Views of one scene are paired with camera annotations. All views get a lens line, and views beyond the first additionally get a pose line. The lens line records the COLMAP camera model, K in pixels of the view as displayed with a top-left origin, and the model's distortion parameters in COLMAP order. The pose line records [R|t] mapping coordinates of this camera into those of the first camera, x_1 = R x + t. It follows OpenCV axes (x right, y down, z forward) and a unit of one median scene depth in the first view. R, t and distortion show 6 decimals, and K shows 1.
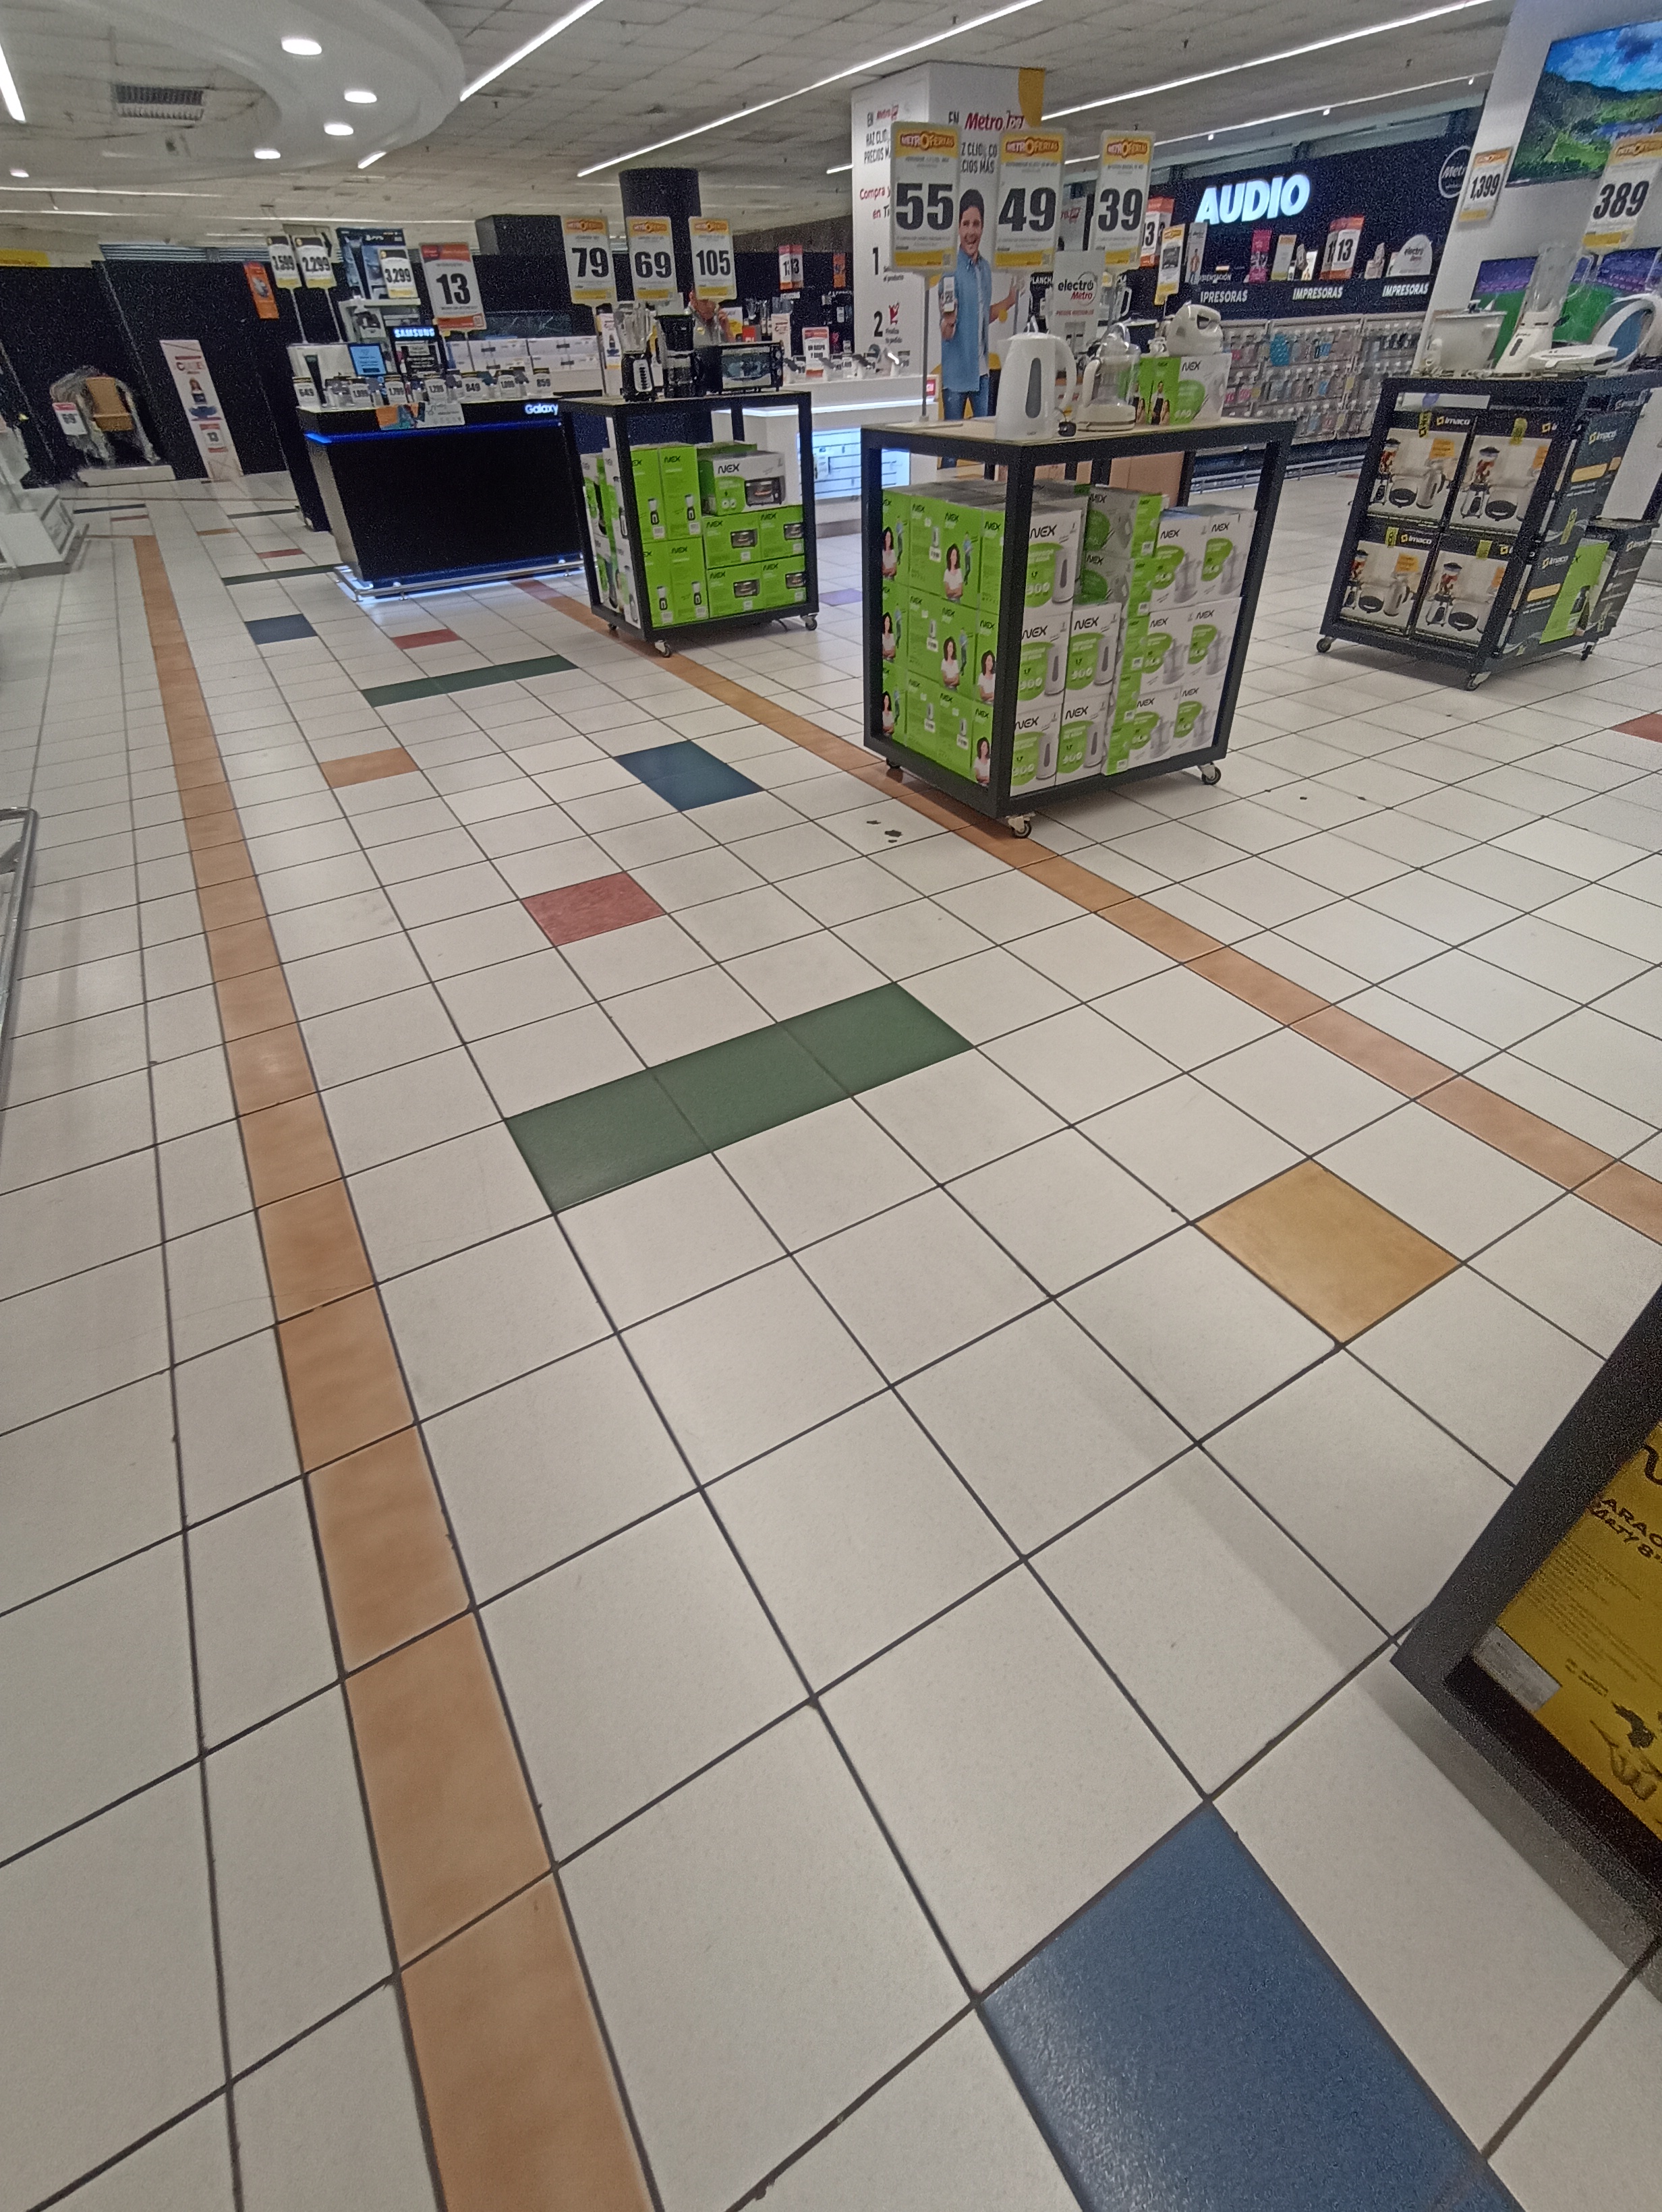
lens RADIAL K [[994.8, 0, 837.0], [0, 994.8, 1095.2], [0, 0, 1]] dist [-0.002903, -0.000201]
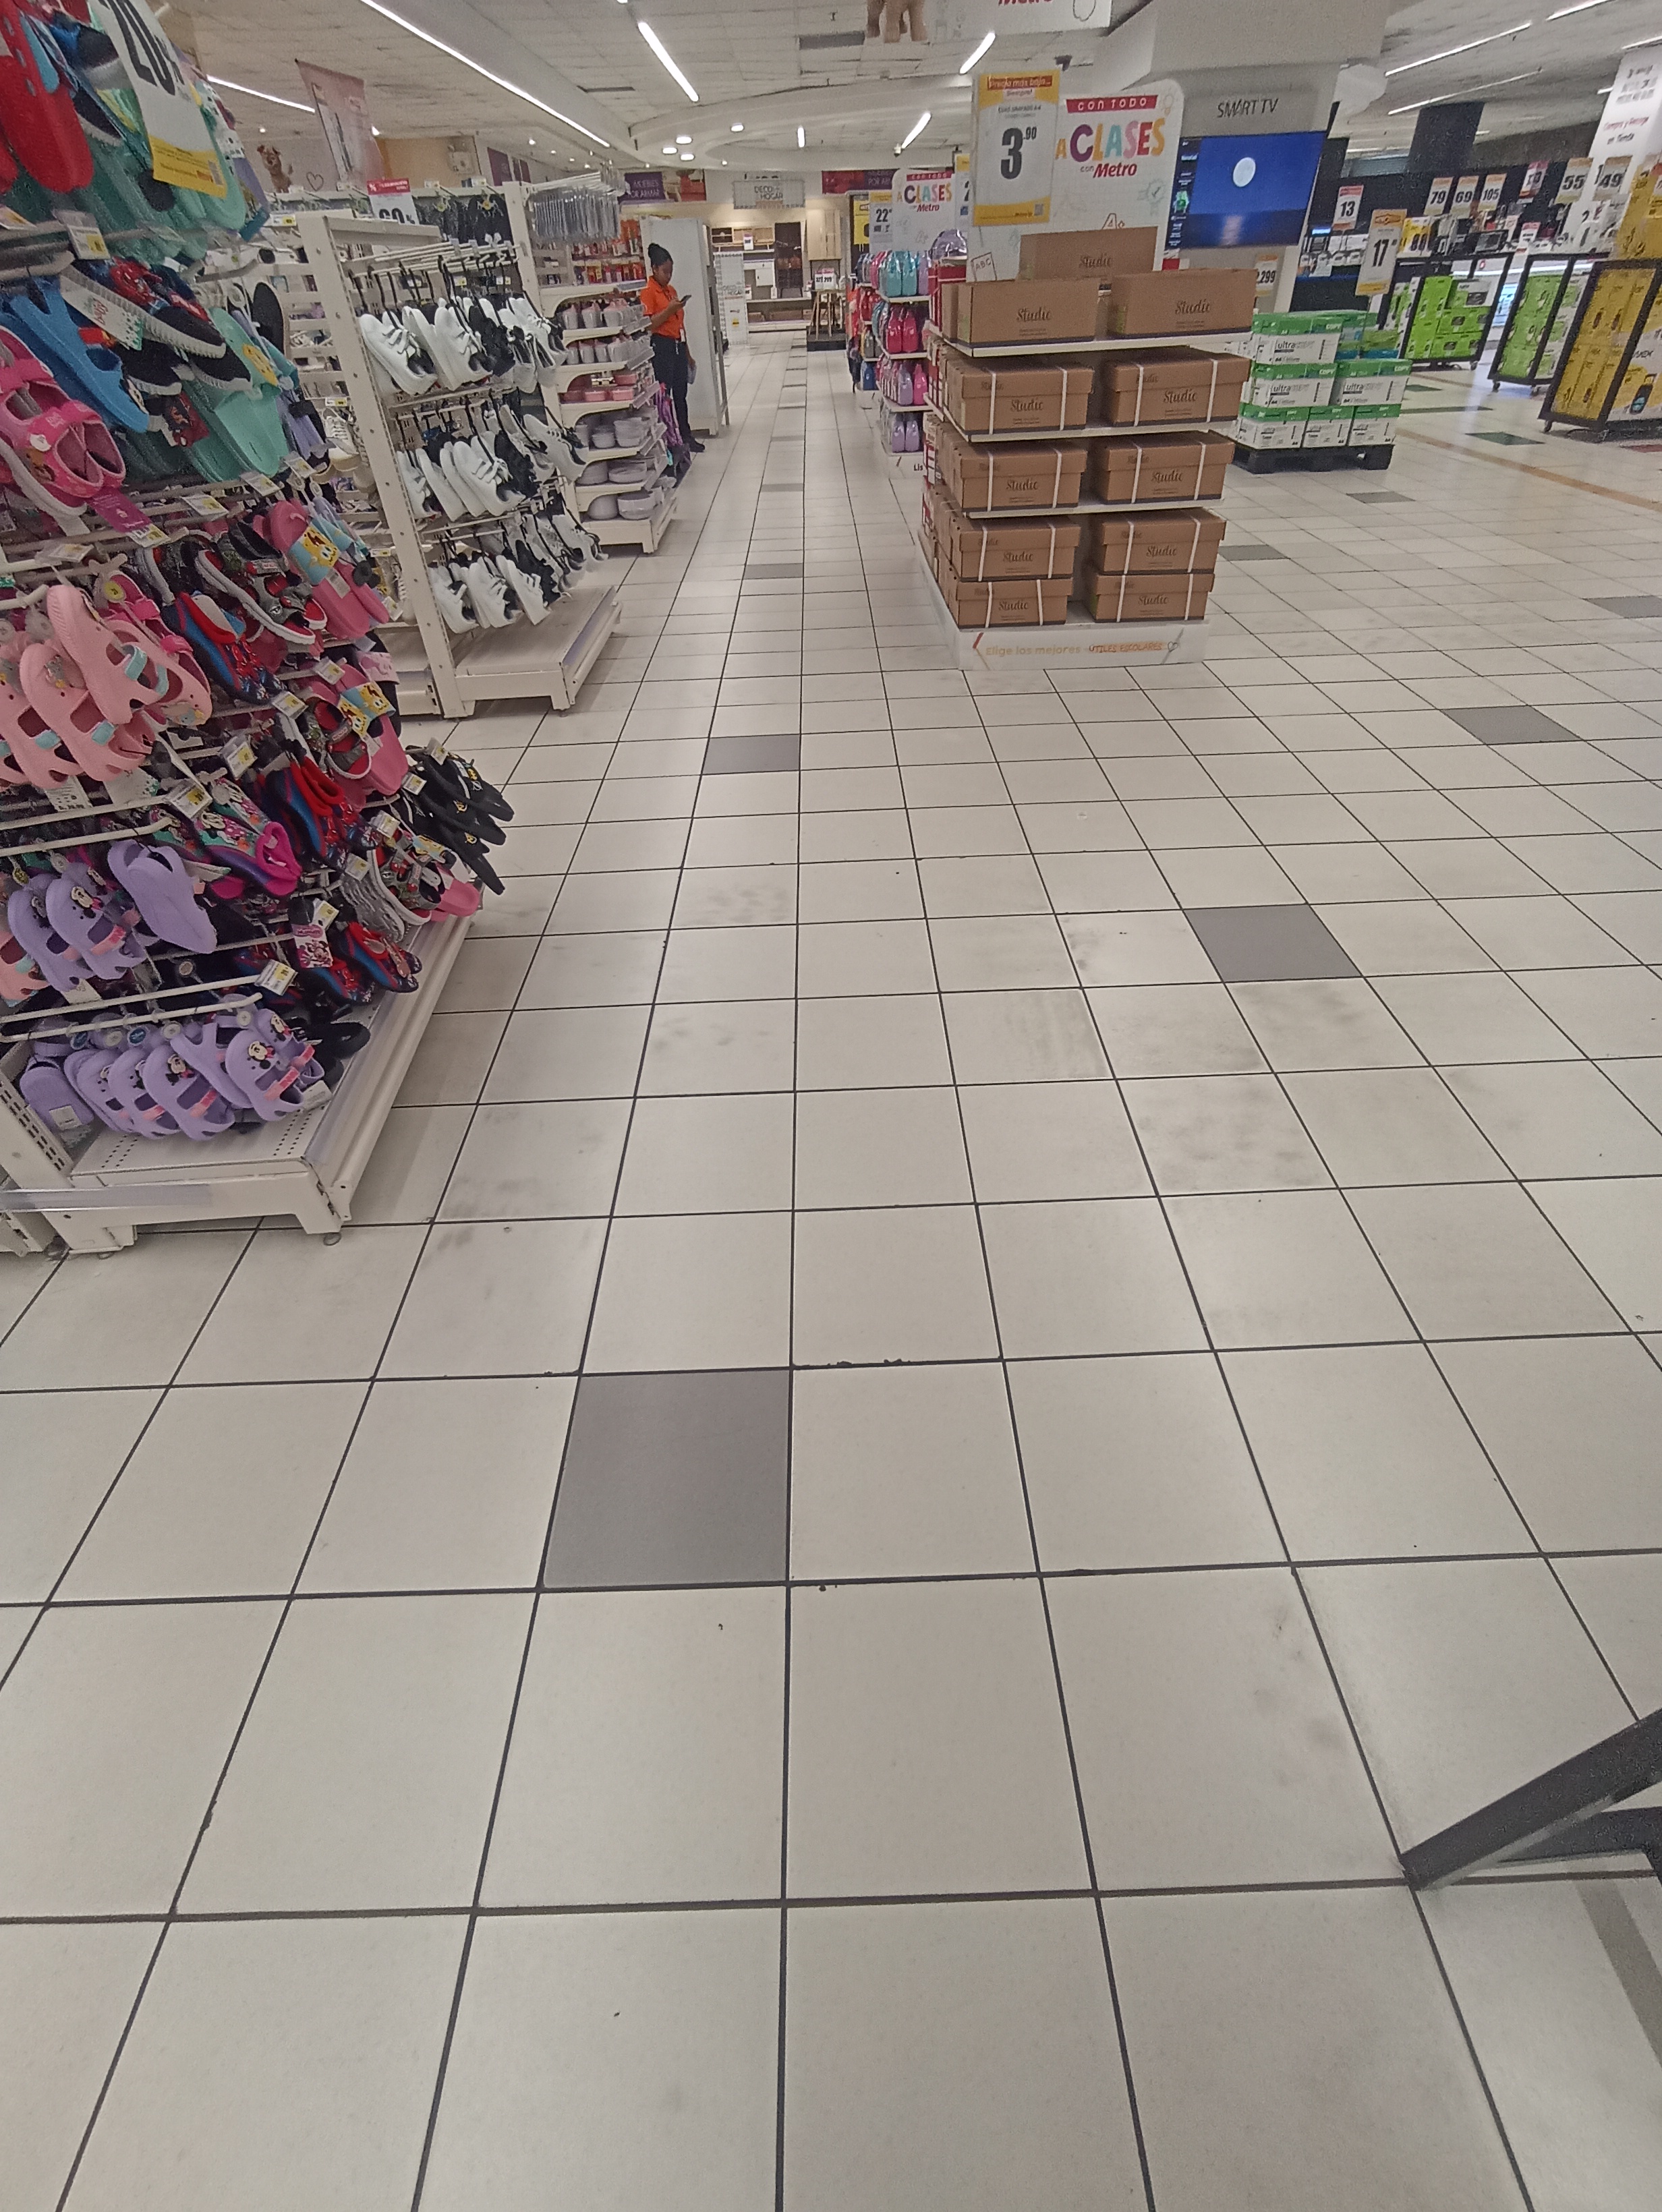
lens RADIAL K [[954.8, 0, 827.2], [0, 954.8, 1118.4], [0, 0, 1]] dist [0.002756, 0.000546]
pose [[0.867032, 0.325344, -0.377368, 0.079372], [-0.291498, 0.945459, 0.145379, 1.286164], [0.404084, -0.016046, 0.914581, -1.654671]]
